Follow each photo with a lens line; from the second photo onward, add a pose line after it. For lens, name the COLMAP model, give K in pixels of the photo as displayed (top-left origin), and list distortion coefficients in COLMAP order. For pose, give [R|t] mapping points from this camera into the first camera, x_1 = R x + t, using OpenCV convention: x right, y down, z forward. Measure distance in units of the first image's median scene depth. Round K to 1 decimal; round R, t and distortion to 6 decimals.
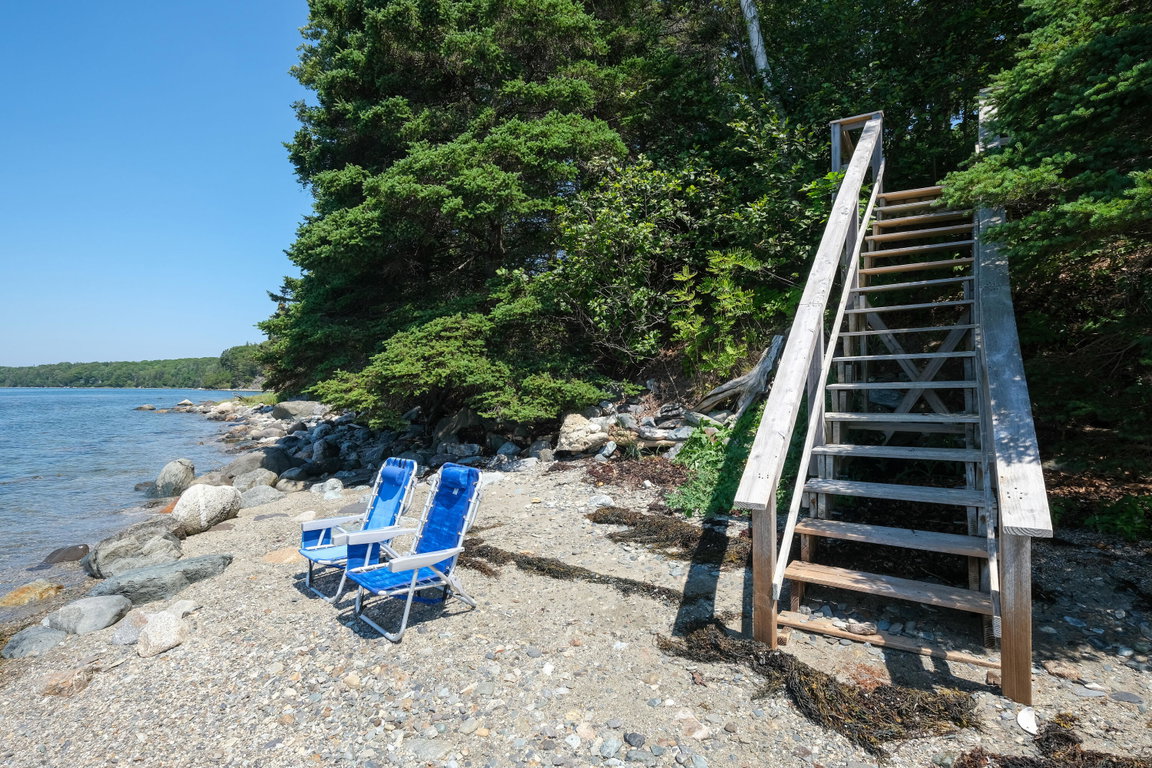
lens RADIAL K [[584.3, 0, 566.5], [0, 584.3, 387.7], [0, 0, 1]] dist [-0.005232, -0.000081]
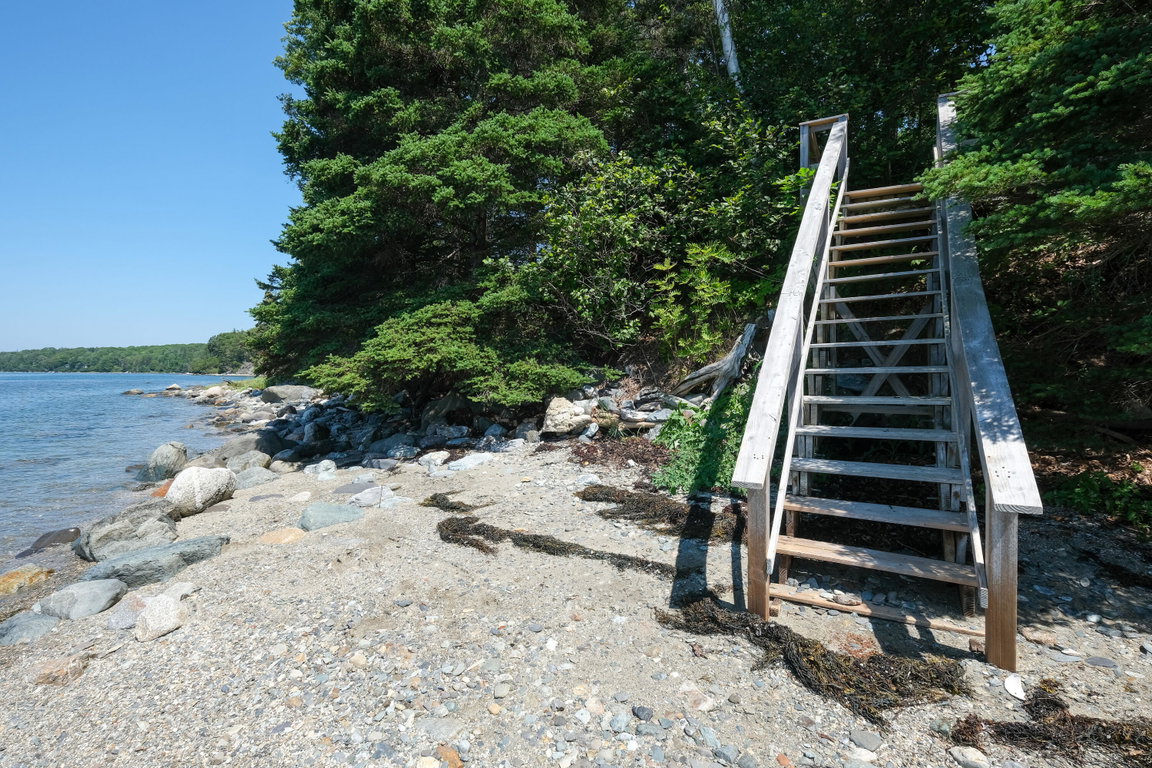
lens RADIAL K [[541.9, 0, 567.5], [0, 541.9, 384.8], [0, 0, 1]] dist [0.000607, 0.000583]
pose [[0.998723, 0.000303, 0.050516, -0.023116], [-0.001377, 0.999774, 0.021231, 0.001449], [-0.050498, -0.021273, 0.998498, 0.022843]]
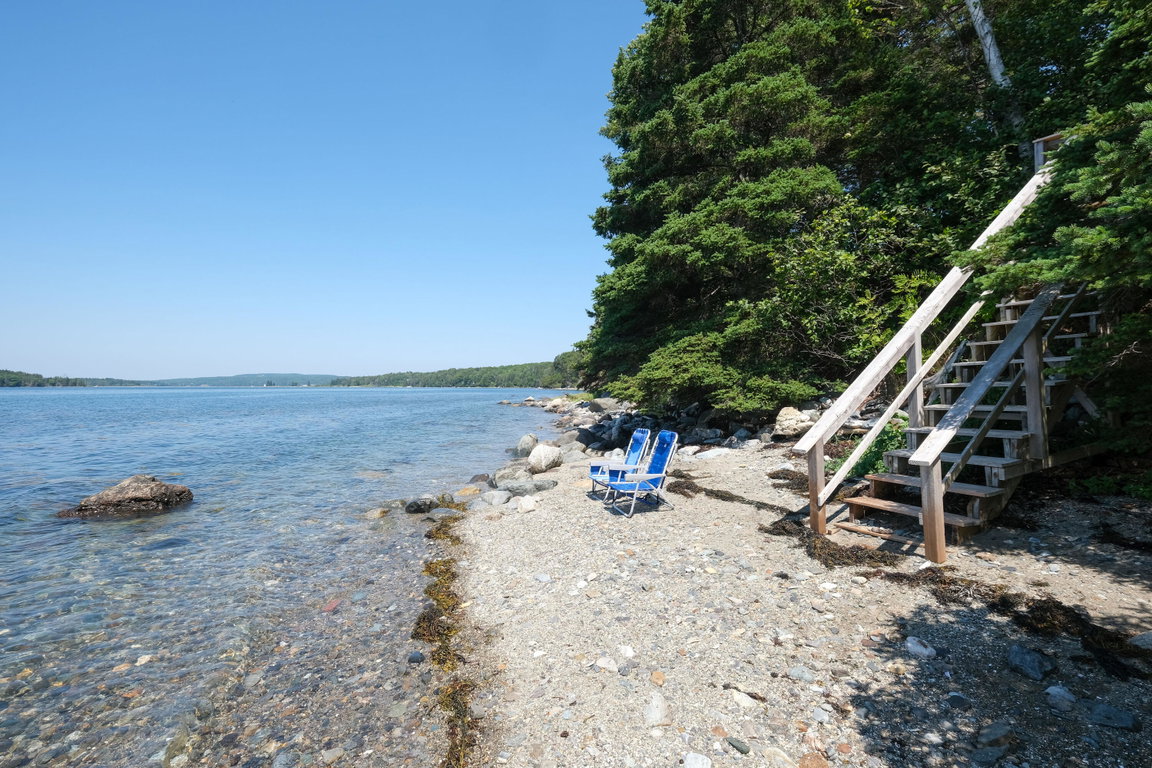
lens RADIAL K [[590.5, 0, 582.8], [0, 590.5, 393.3], [0, 0, 1]] dist [0.000570, 0.001668]
pose [[0.883683, 0.003073, -0.468076, 0.242861], [0.002116, 0.999942, 0.010560, 0.000153], [0.468082, -0.010323, 0.883625, -0.398377]]
